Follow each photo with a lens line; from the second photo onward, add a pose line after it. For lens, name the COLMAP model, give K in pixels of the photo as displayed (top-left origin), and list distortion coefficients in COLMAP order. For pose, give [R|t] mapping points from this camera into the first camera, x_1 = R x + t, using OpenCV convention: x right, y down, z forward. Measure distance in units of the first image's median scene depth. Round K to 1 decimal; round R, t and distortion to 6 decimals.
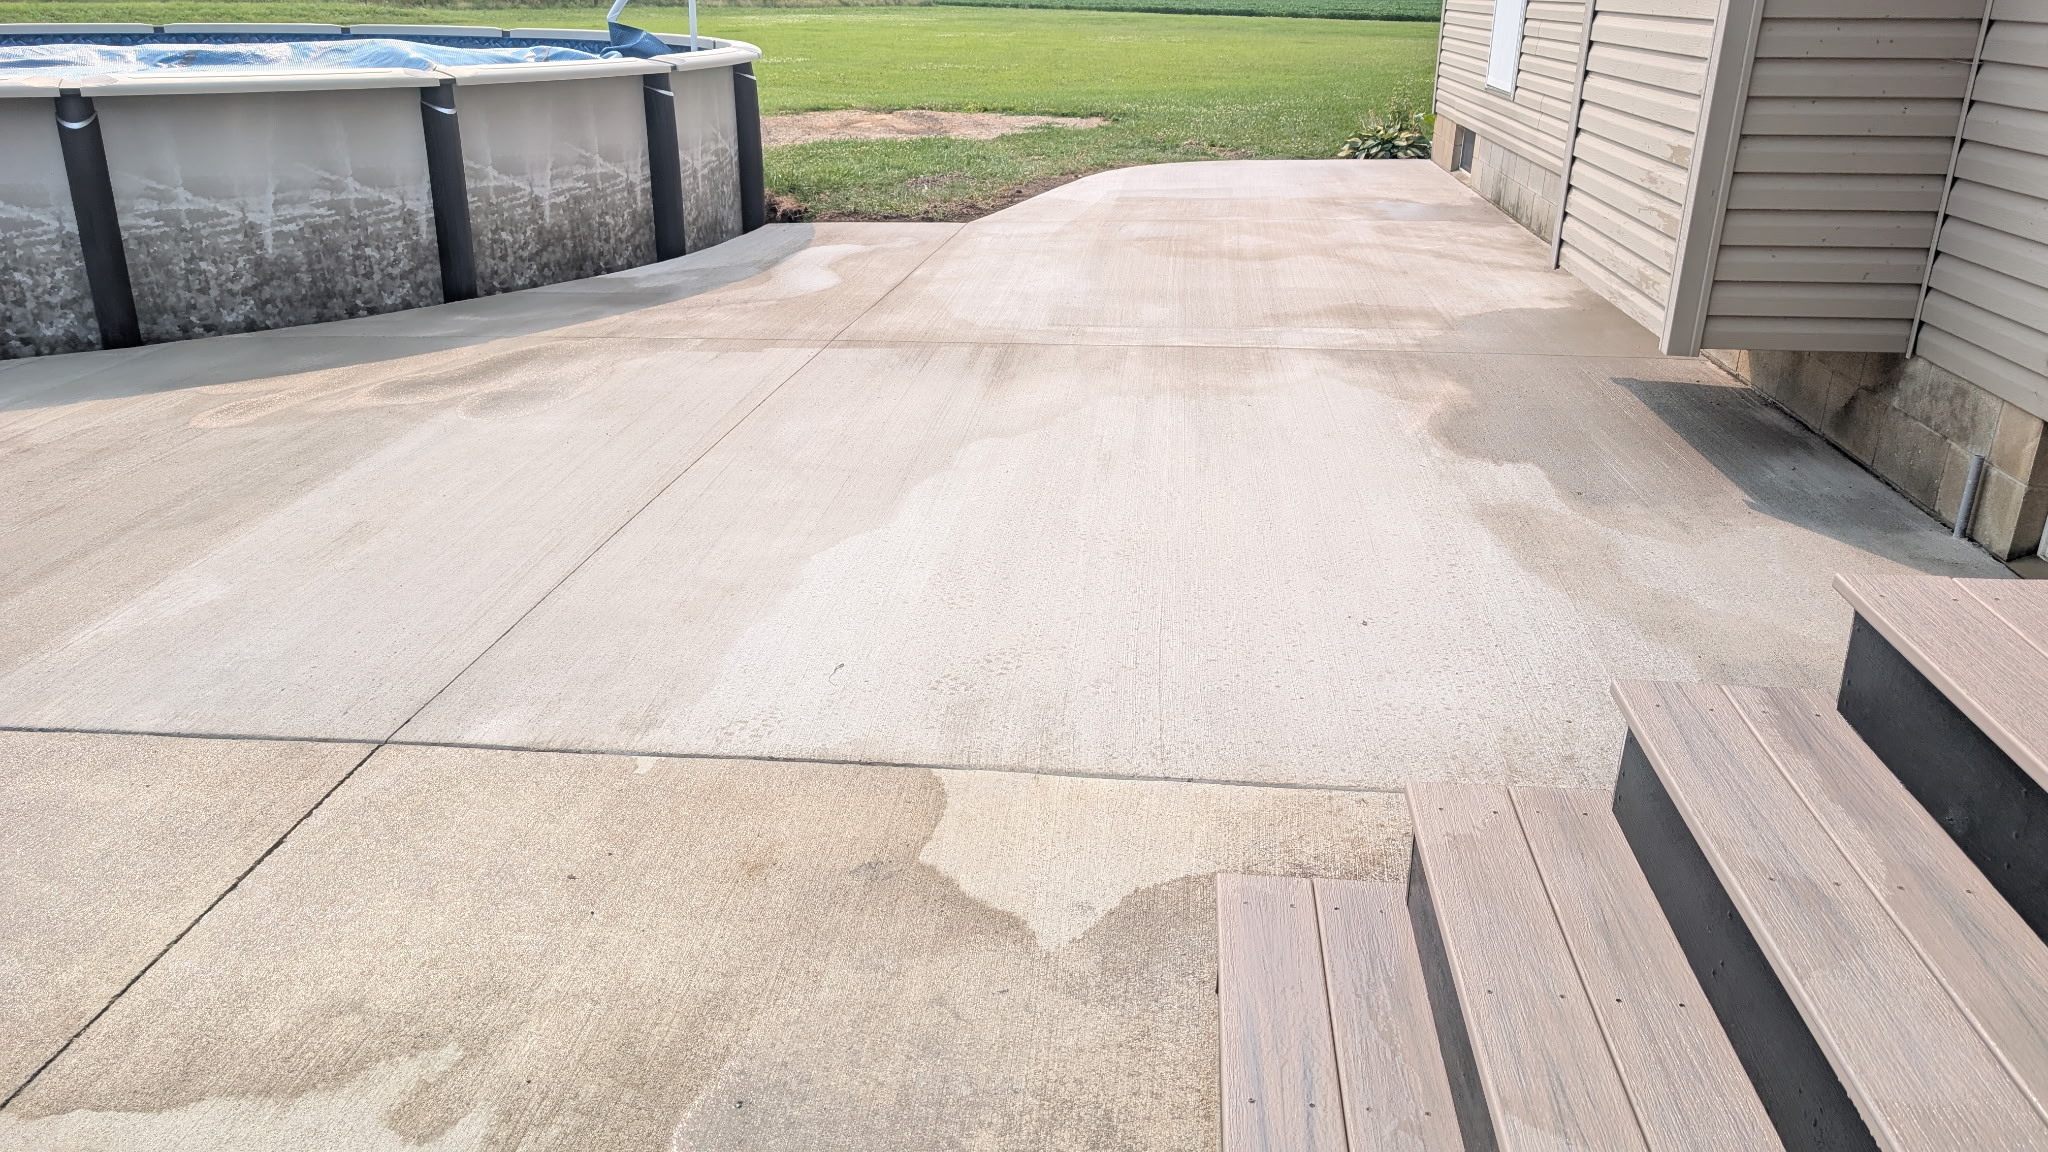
lens RADIAL K [[1524.9, 0, 1024.0], [0, 1524.9, 576.0], [0, 0, 1]] dist [0.039304, -0.041698]
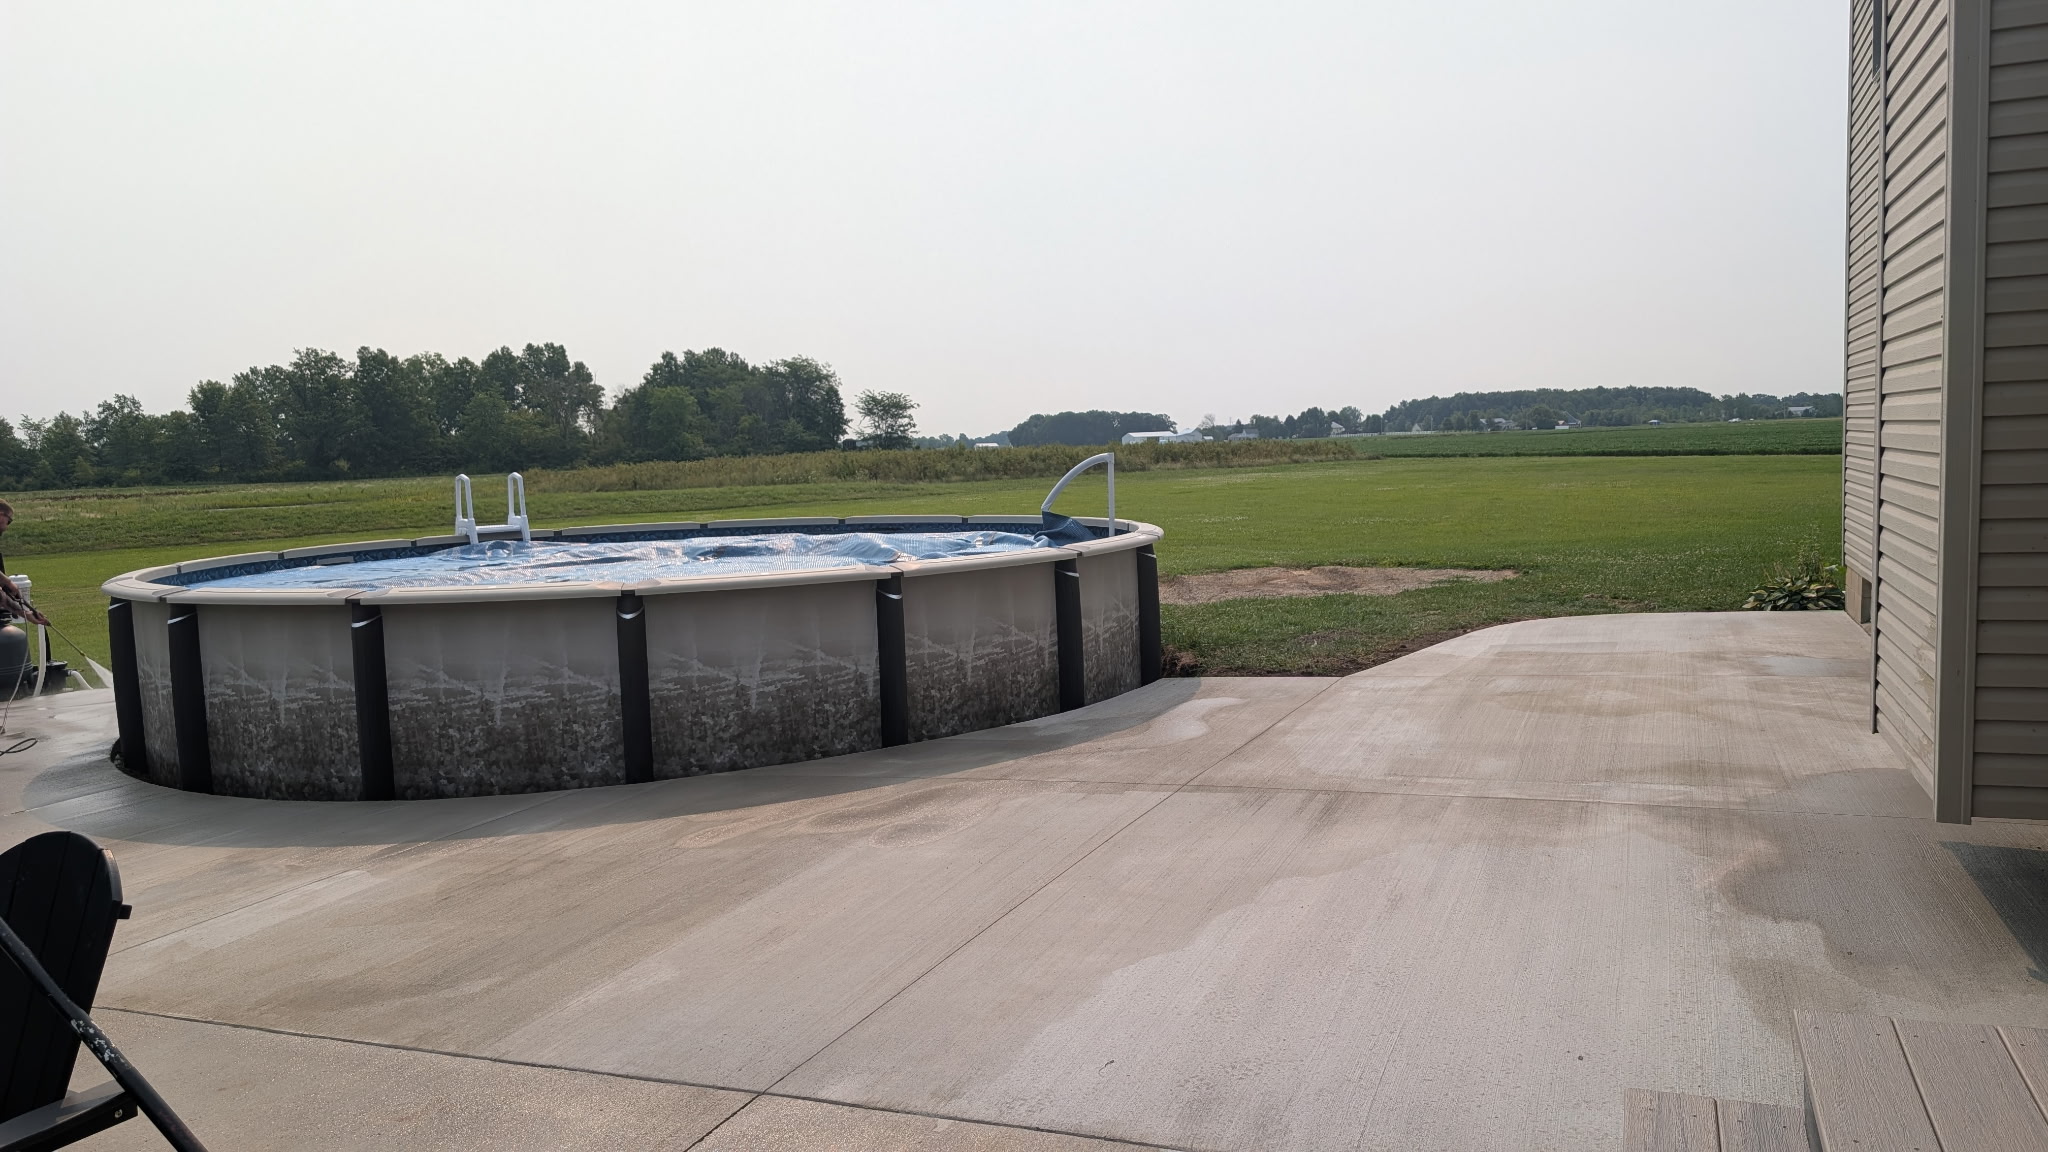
lens RADIAL K [[1524.9, 0, 1024.0], [0, 1524.9, 576.0], [0, 0, 1]] dist [0.039304, -0.041698]
pose [[0.958519, -0.019937, -0.284332, 0.083213], [-0.060136, 0.960951, -0.270107, 0.010467], [0.278614, 0.276001, 0.919890, -0.124476]]
